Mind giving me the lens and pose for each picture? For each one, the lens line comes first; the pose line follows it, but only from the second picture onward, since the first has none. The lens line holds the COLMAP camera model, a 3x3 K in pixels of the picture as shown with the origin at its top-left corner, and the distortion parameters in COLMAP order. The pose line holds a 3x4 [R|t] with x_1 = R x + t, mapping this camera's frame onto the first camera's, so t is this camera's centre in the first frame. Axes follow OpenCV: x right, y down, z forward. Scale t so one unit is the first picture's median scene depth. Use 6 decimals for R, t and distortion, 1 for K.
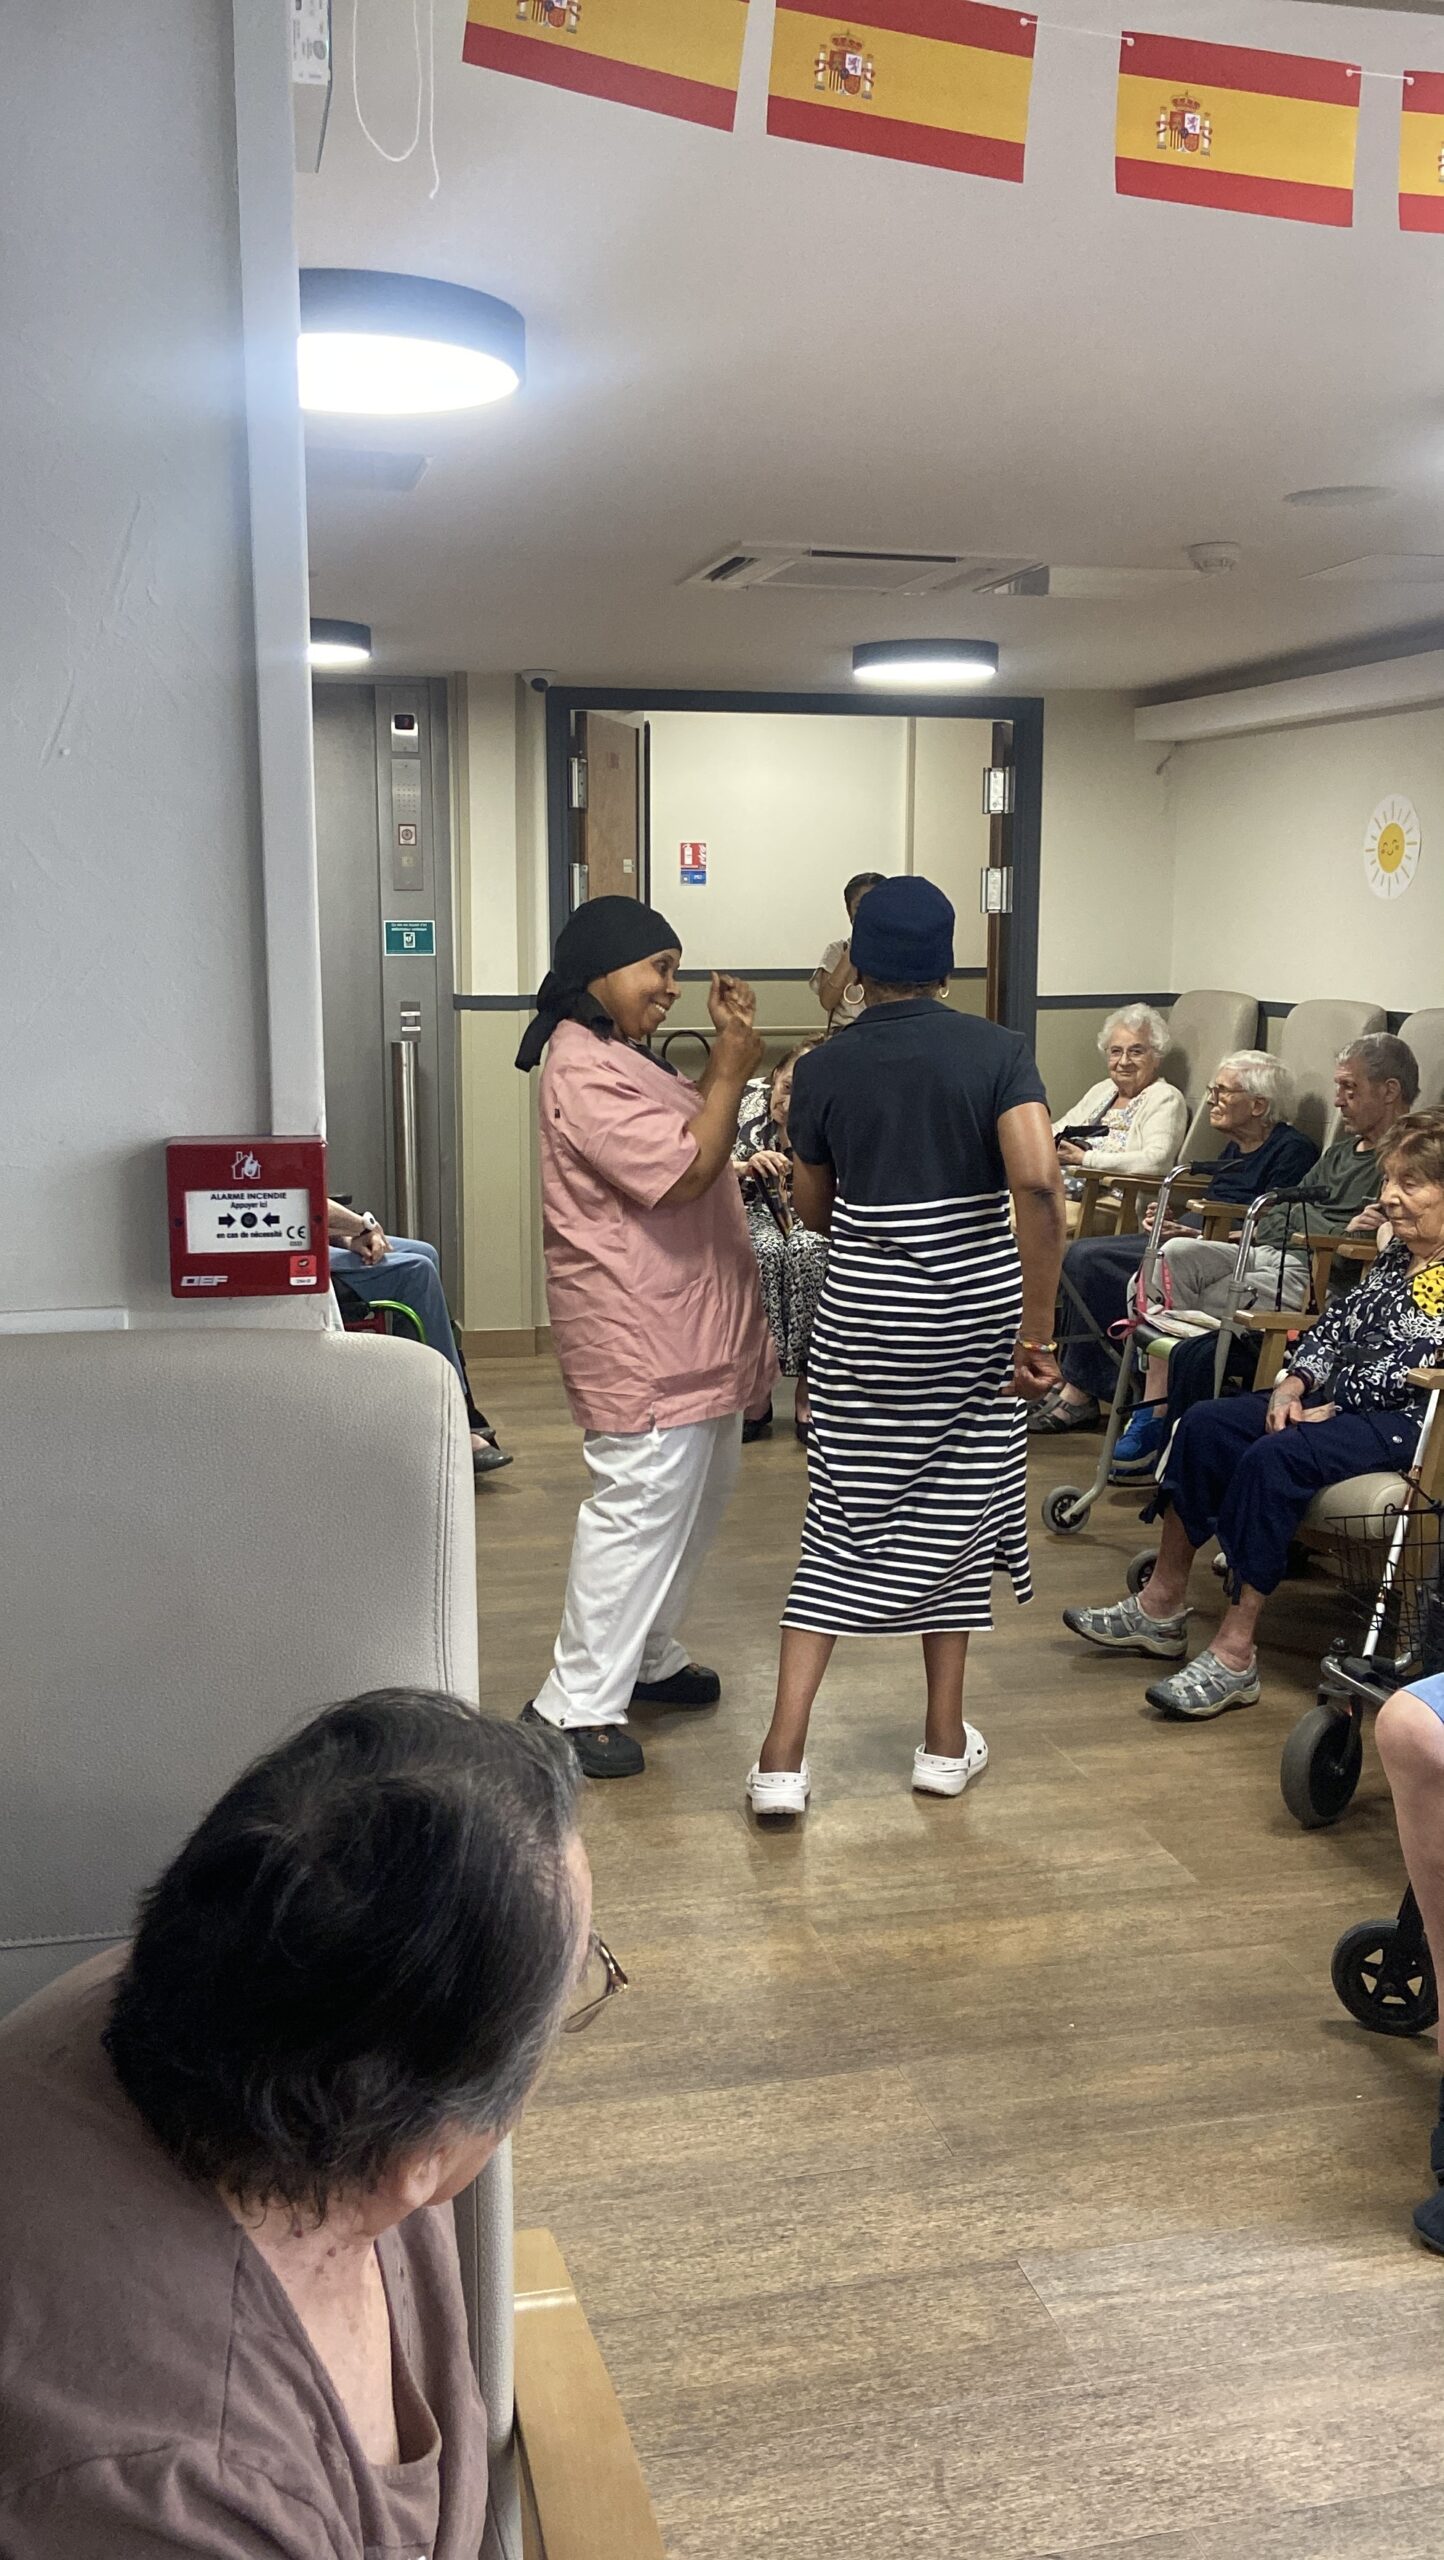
lens RADIAL K [[2471.0, 0, 722.0], [0, 2471.0, 1280.0], [0, 0, 1]] dist [0.065434, -0.006335]
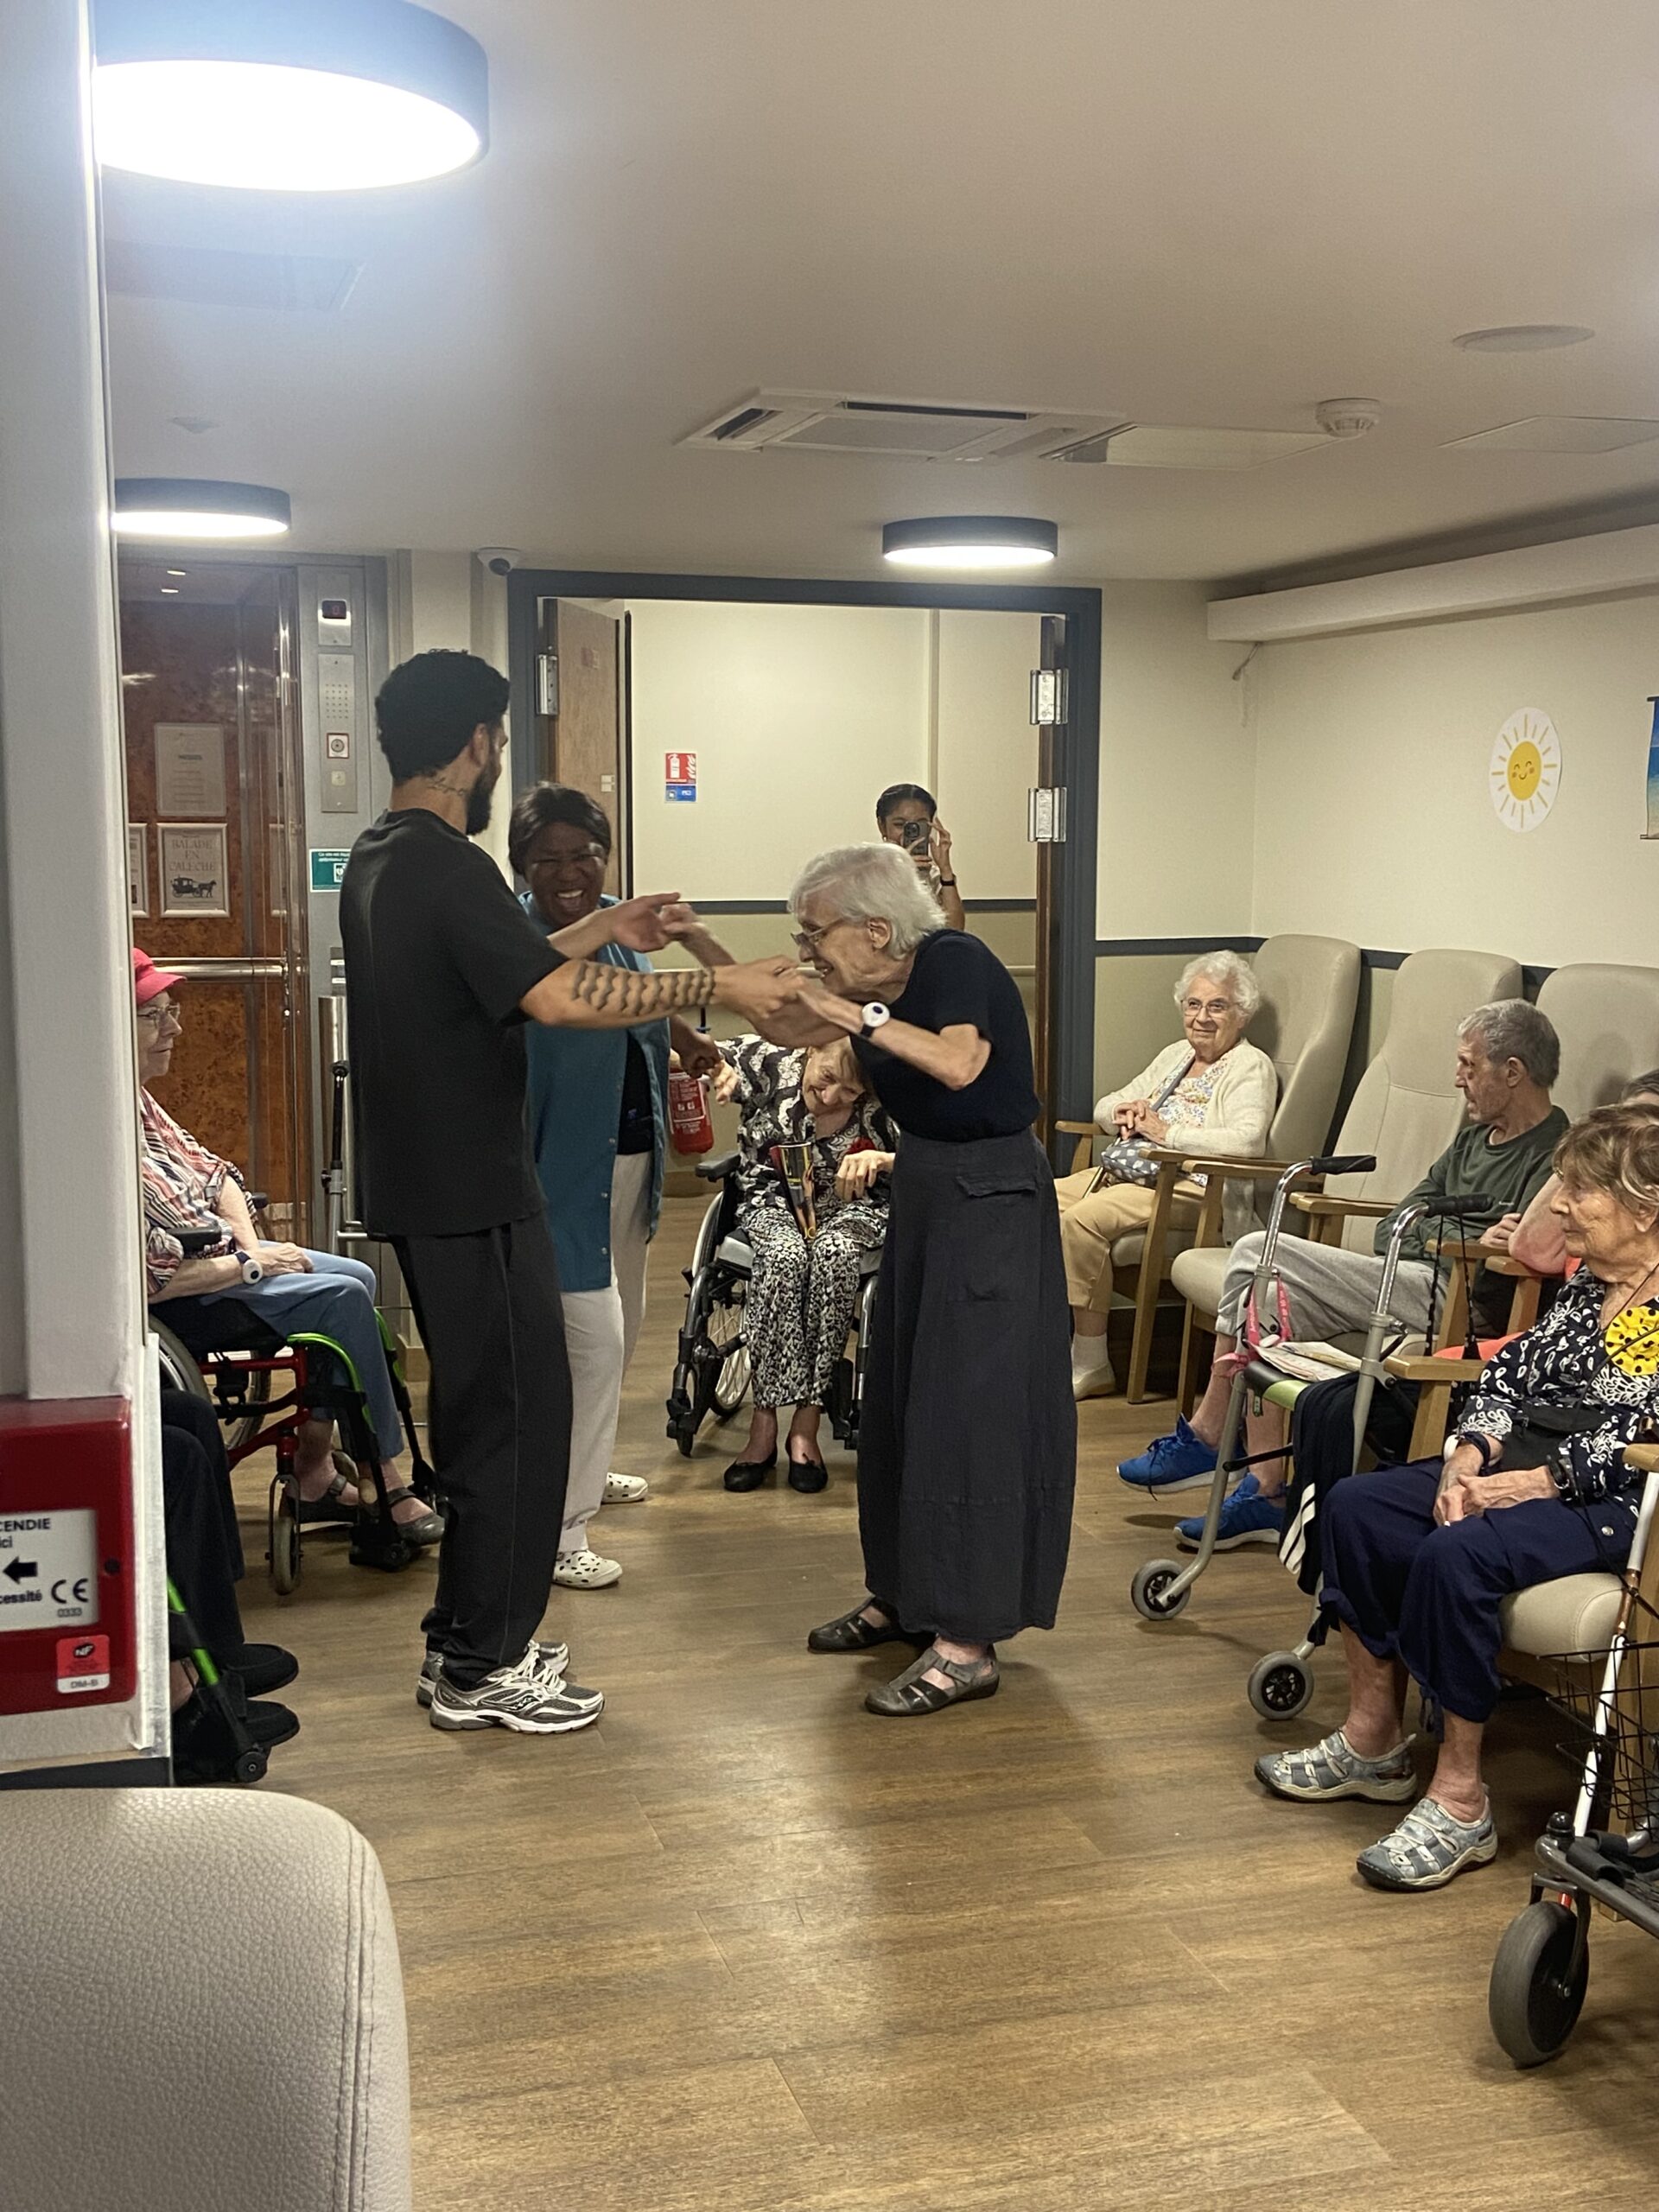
lens RADIAL K [[2482.8, 0, 829.5], [0, 2482.8, 1106.0], [0, 0, 1]] dist [0.058864, 0.015399]
pose [[0.998051, -0.003500, 0.062307, -0.019128], [0.005003, 0.999700, -0.023982, -0.046528], [-0.062204, 0.024247, 0.997769, 0.197879]]
